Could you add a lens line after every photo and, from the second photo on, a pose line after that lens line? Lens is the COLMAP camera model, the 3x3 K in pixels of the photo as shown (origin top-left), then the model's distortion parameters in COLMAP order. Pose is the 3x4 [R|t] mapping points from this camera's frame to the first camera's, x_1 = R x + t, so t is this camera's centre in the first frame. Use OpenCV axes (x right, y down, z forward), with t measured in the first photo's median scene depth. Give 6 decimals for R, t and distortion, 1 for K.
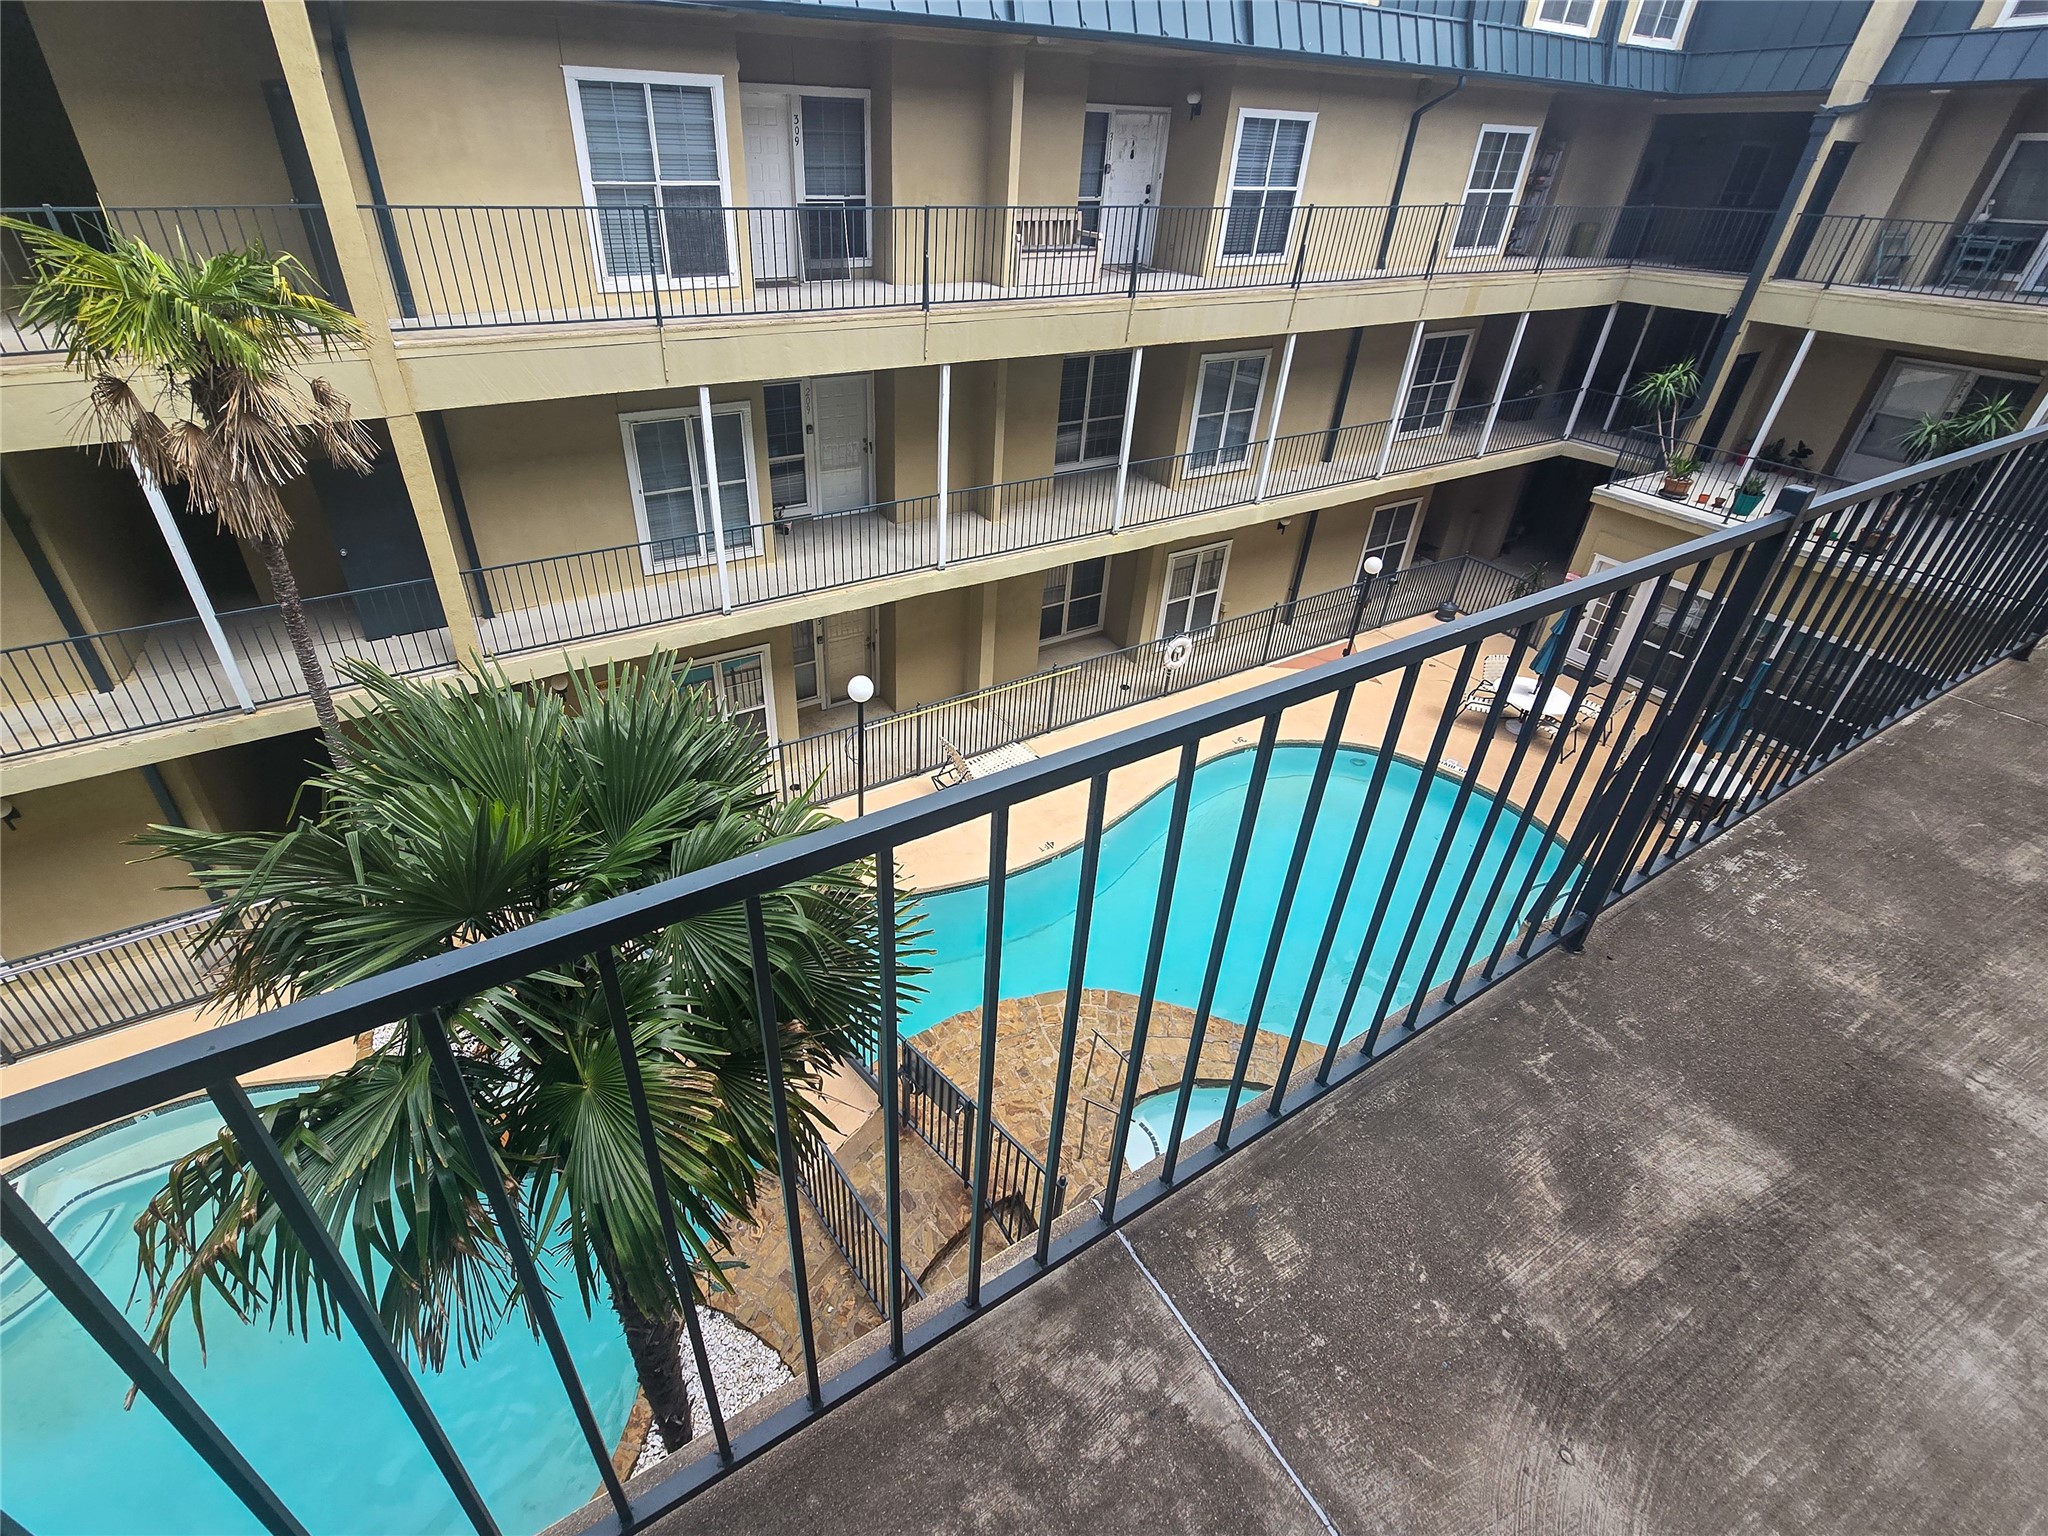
lens RADIAL K [[1057.0, 0, 1024.0], [0, 1057.0, 768.0], [0, 0, 1]] dist [-0.000202, -0.000316]
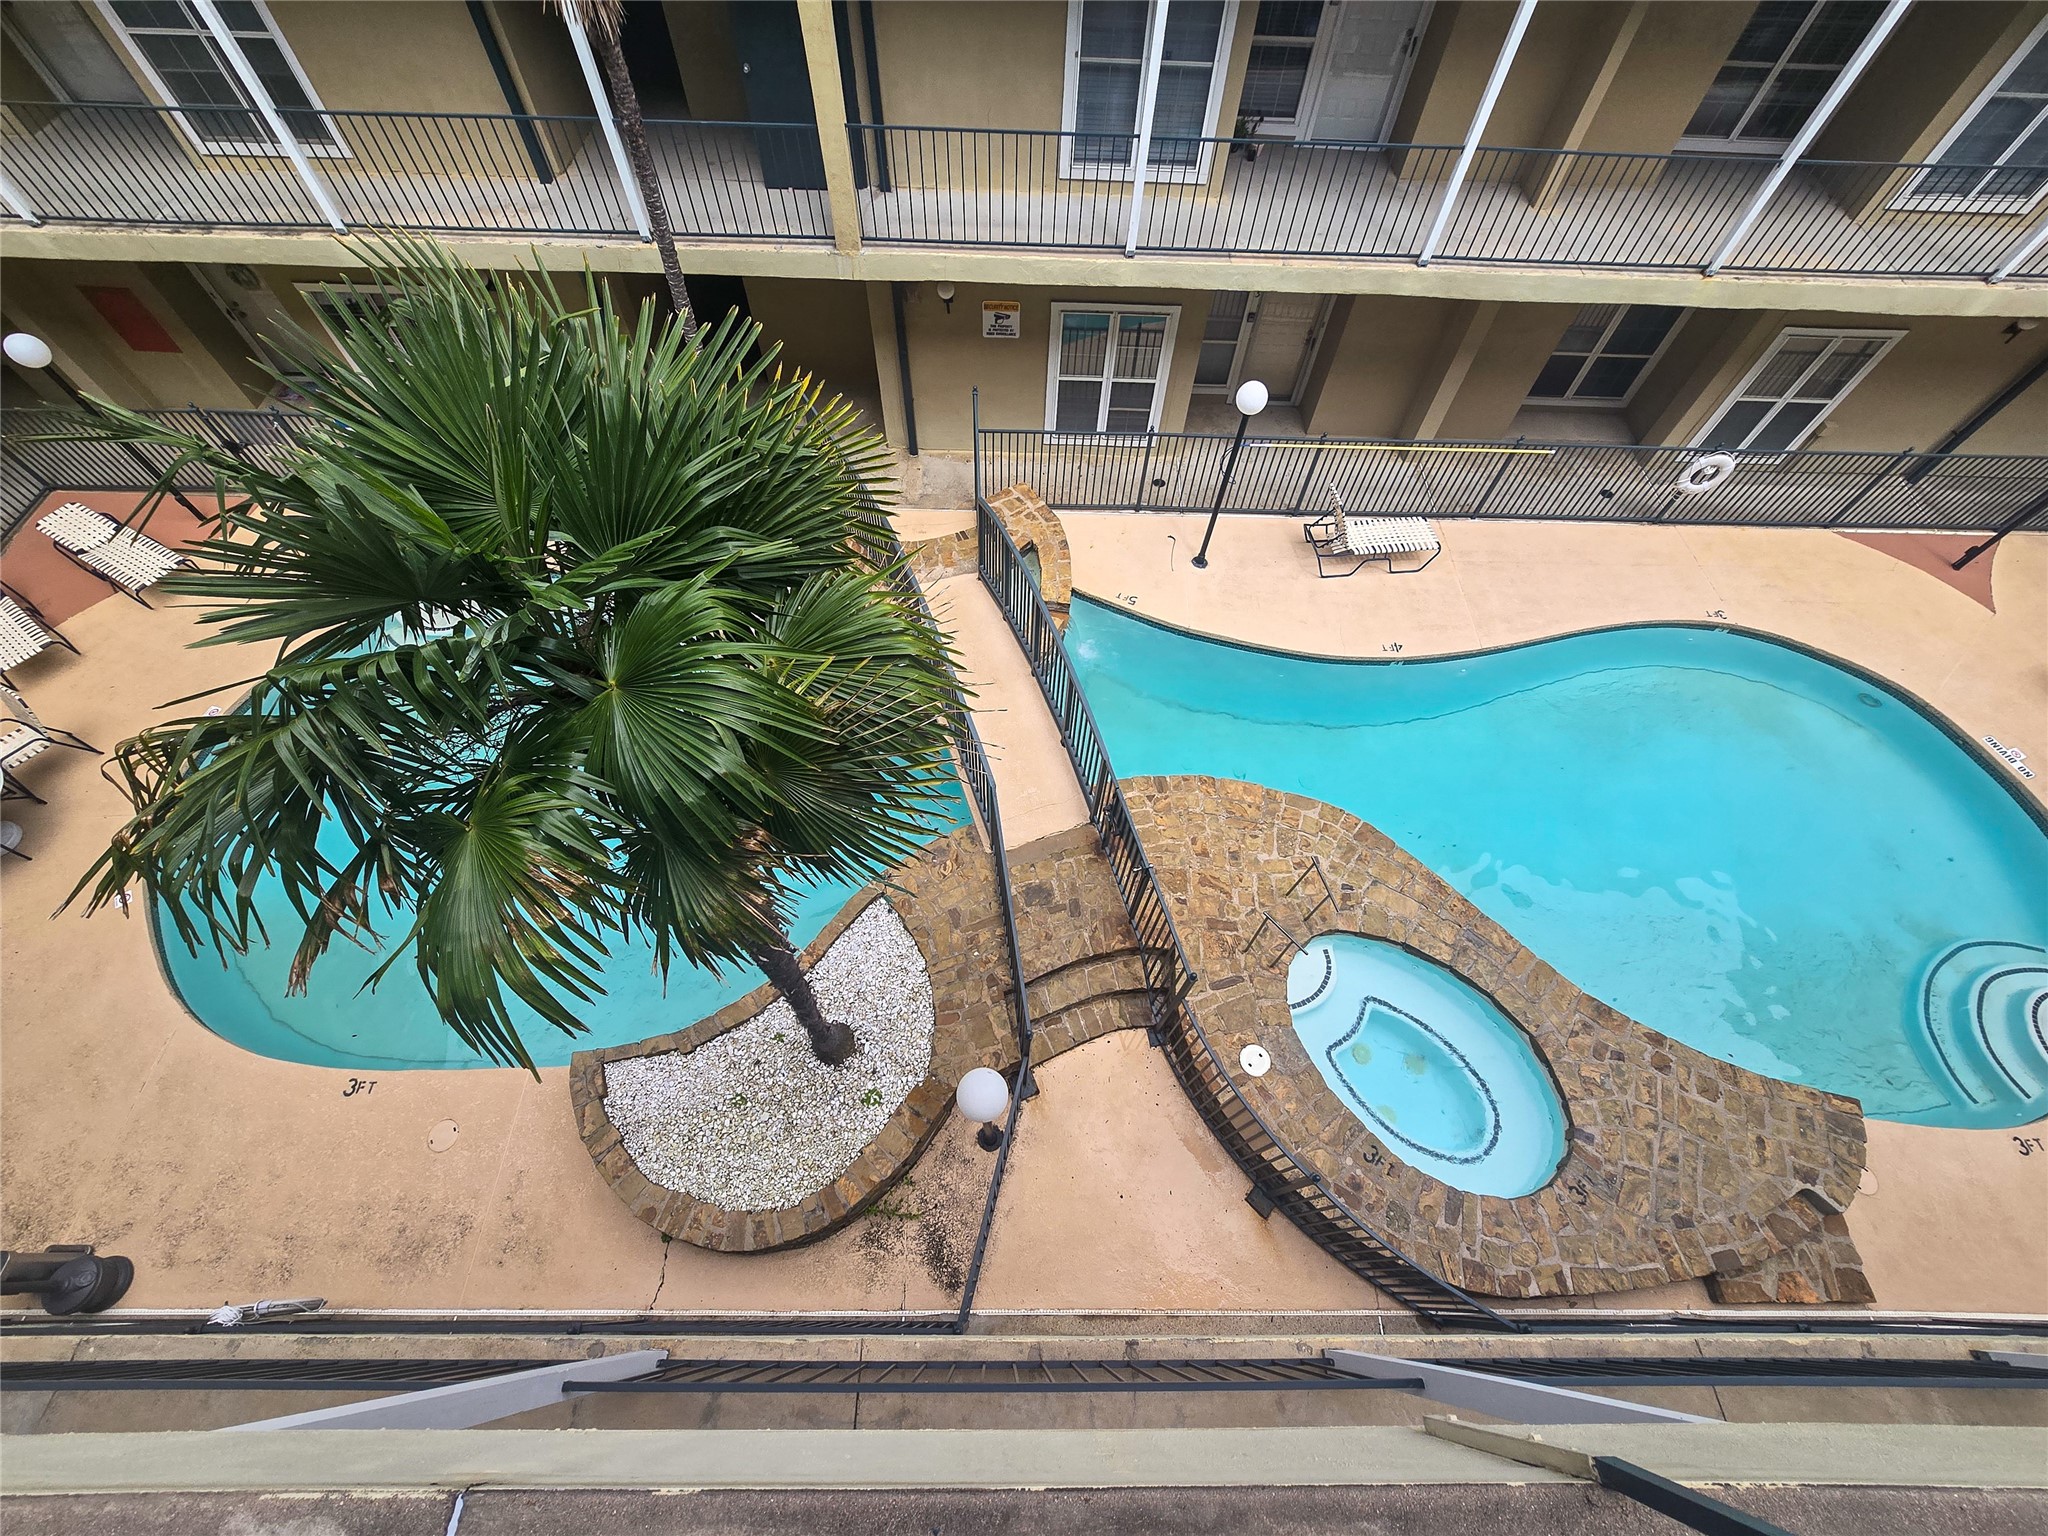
lens RADIAL K [[880.0, 0, 1026.2], [0, 880.0, 828.3], [0, 0, 1]] dist [-0.002234, -0.000784]
pose [[0.819031, 0.481932, -0.311337, 0.084417], [-0.296751, 0.820240, 0.489025, -0.082782], [0.491048, -0.308137, 0.814815, 0.226561]]
